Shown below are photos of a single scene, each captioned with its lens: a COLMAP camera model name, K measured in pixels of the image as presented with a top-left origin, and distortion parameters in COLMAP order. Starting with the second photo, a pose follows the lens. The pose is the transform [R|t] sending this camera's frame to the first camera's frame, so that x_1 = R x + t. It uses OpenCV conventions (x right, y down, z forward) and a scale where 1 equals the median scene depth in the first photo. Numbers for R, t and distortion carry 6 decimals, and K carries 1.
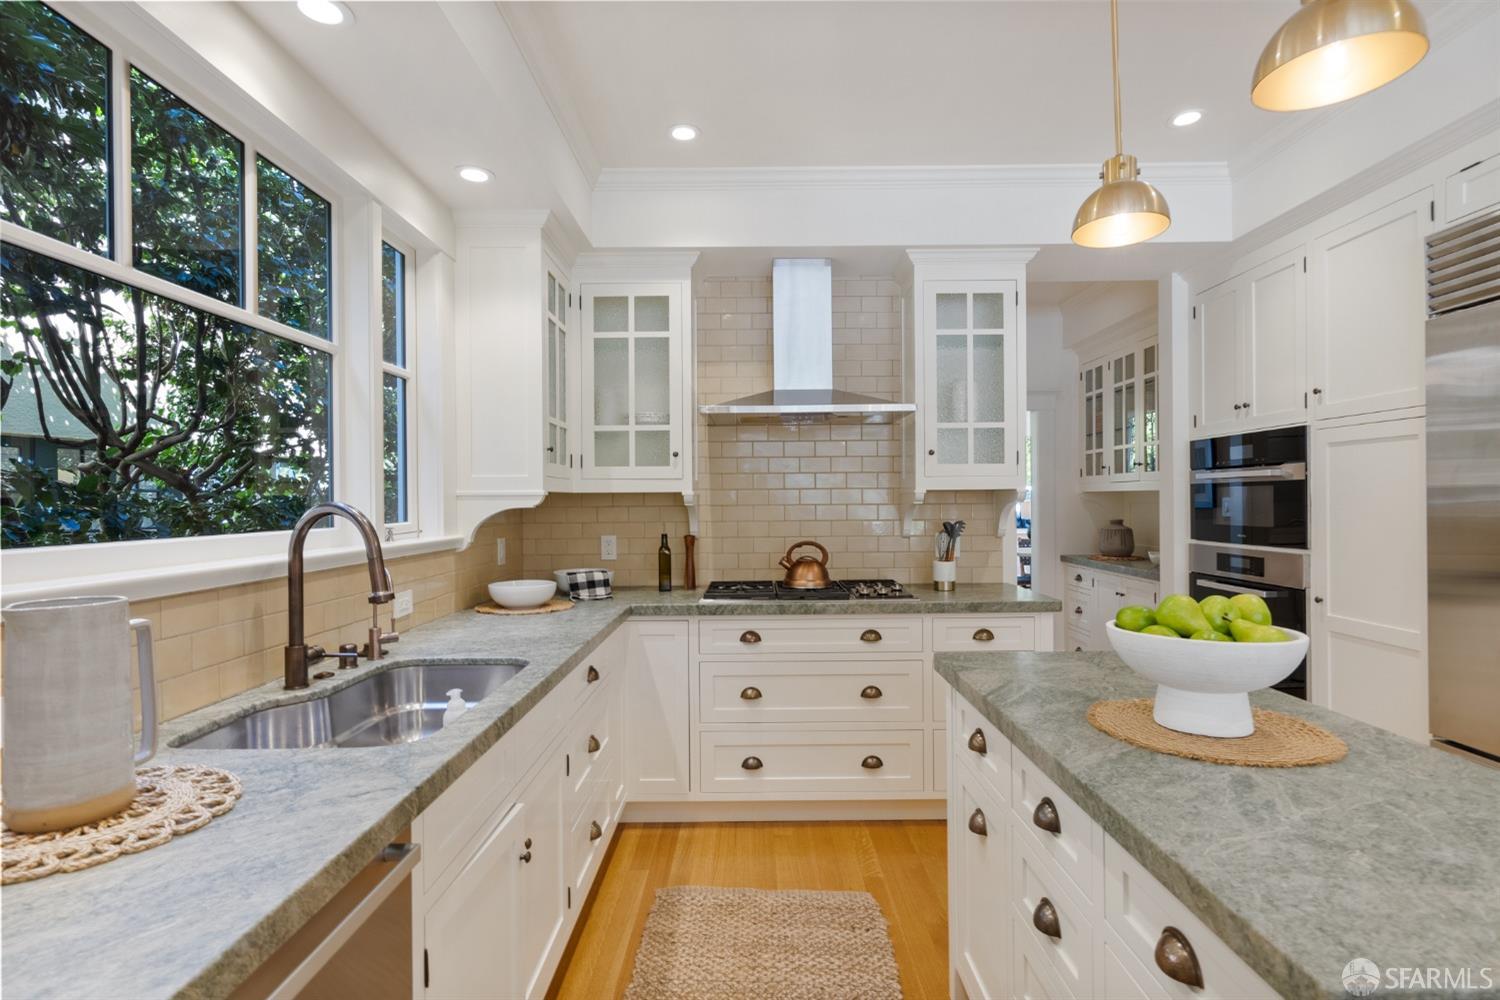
lens RADIAL K [[762.0, 0, 758.9], [0, 762.0, 506.1], [0, 0, 1]] dist [0.001858, 0.000435]
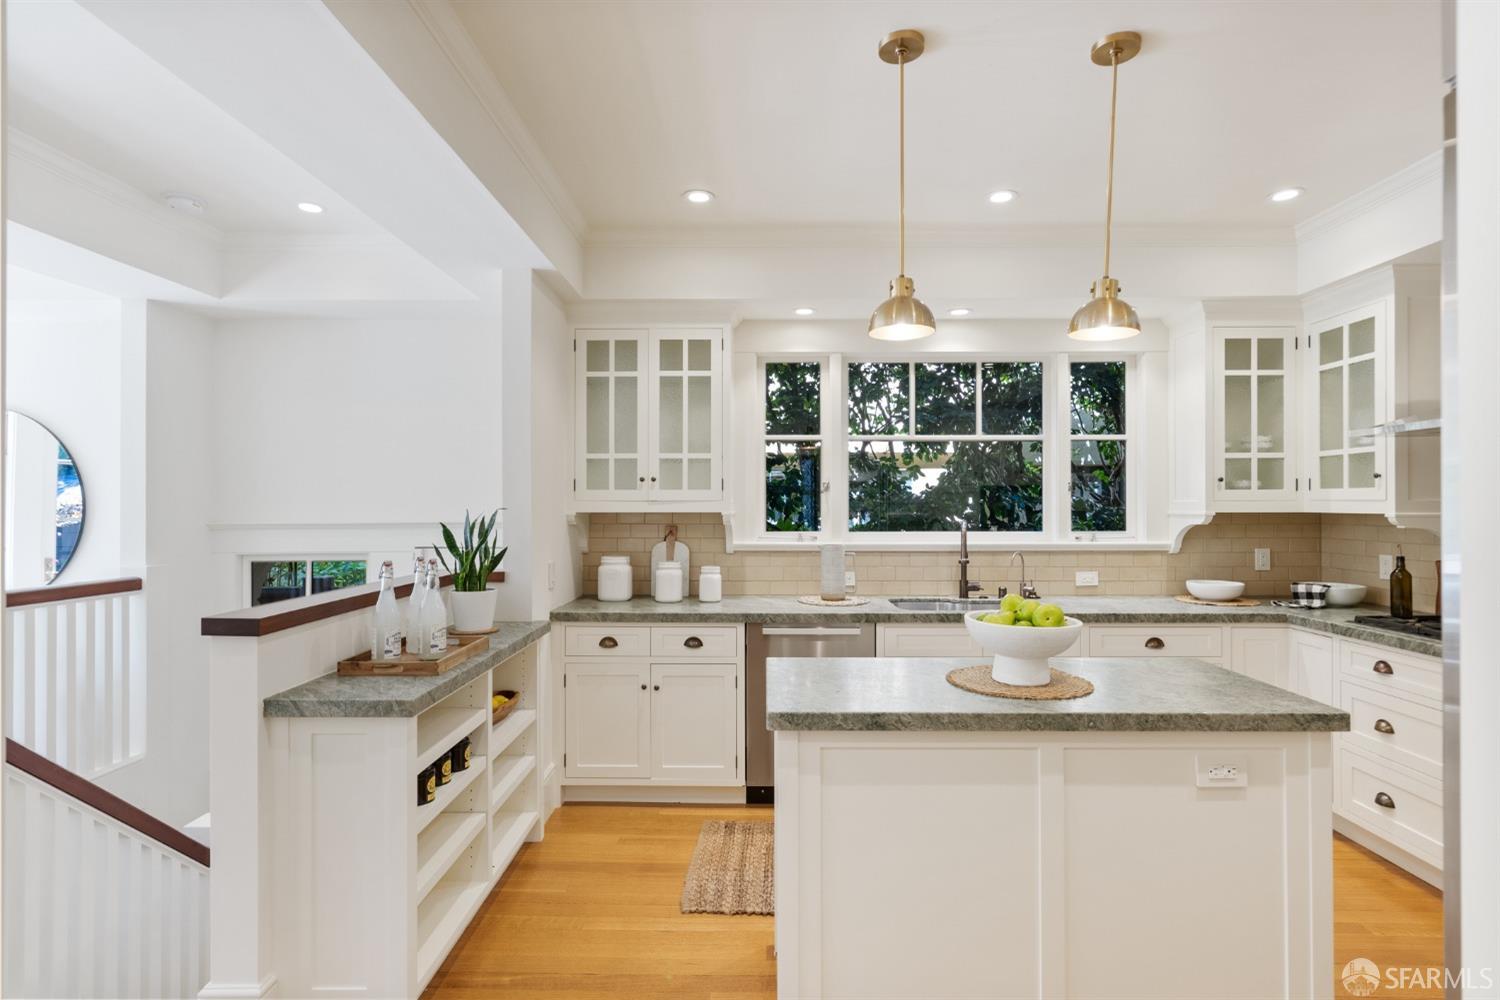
lens RADIAL K [[762.0, 0, 758.9], [0, 762.0, 506.1], [0, 0, 1]] dist [0.001858, 0.000435]
pose [[-0.031375, 0.008019, -0.999476, 0.969778], [-0.004722, 0.999955, 0.008171, -0.034749], [0.999497, 0.004976, -0.031336, 0.244851]]
